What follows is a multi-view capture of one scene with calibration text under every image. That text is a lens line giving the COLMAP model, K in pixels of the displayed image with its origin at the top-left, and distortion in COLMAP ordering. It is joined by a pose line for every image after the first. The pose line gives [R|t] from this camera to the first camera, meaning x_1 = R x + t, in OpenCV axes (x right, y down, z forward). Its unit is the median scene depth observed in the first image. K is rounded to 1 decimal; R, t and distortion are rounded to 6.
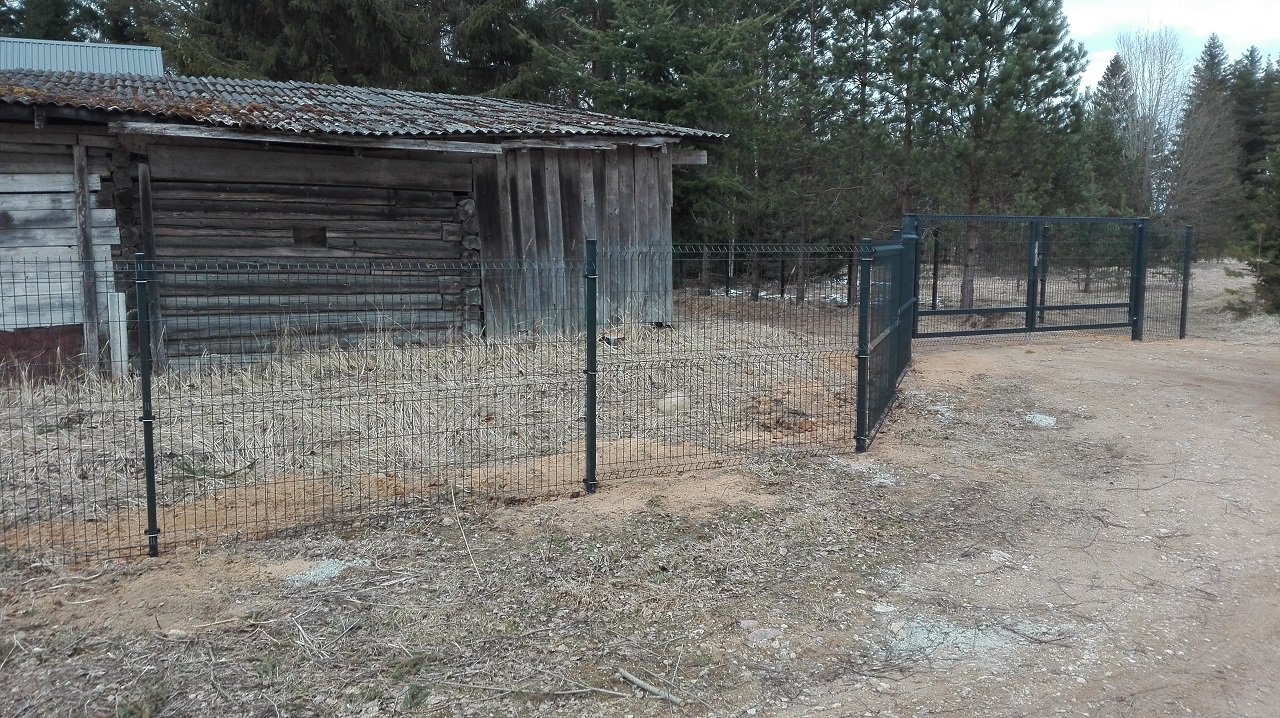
lens RADIAL K [[1068.7, 0, 640.3], [0, 1068.7, 359.8], [0, 0, 1]] dist [0.104907, -0.185860]
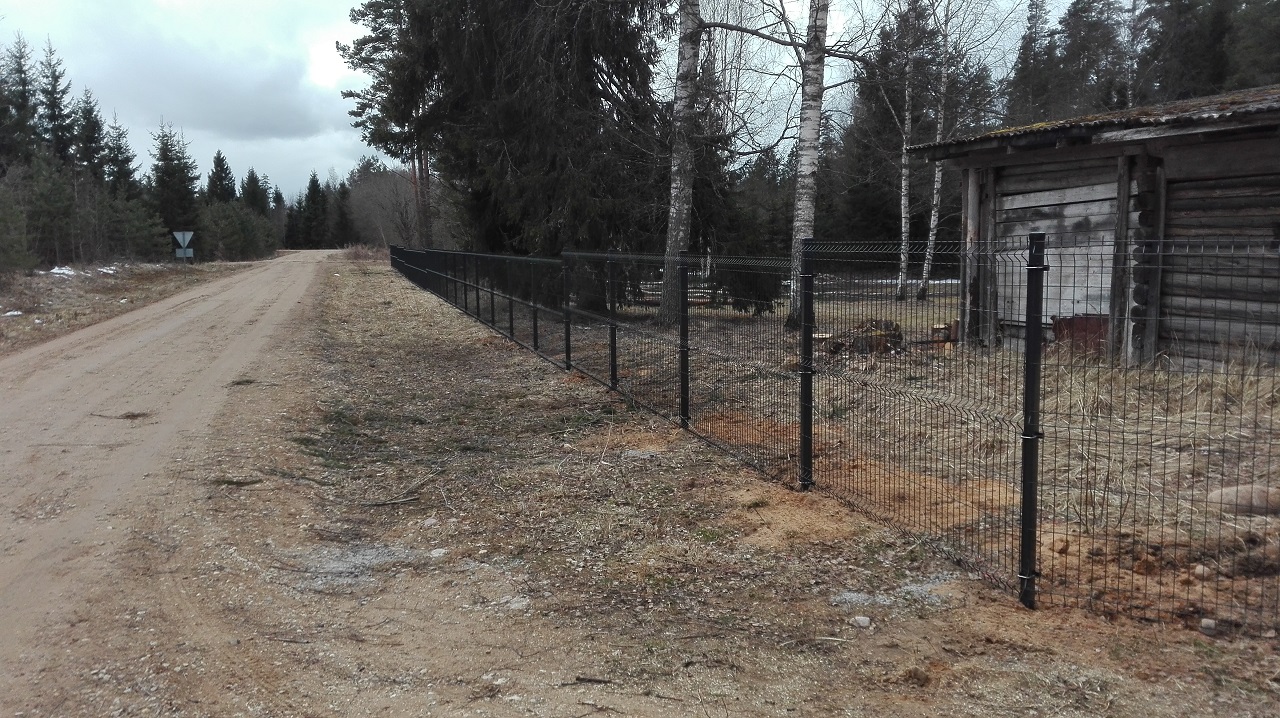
lens RADIAL K [[1068.7, 0, 637.0], [0, 1068.7, 358.1], [0, 0, 1]] dist [0.104907, -0.185860]
pose [[-0.251485, 0.101913, -0.962481, 0.669748], [-0.107793, 0.985305, 0.132494, -0.081141], [0.961840, 0.137069, -0.236804, 0.764806]]
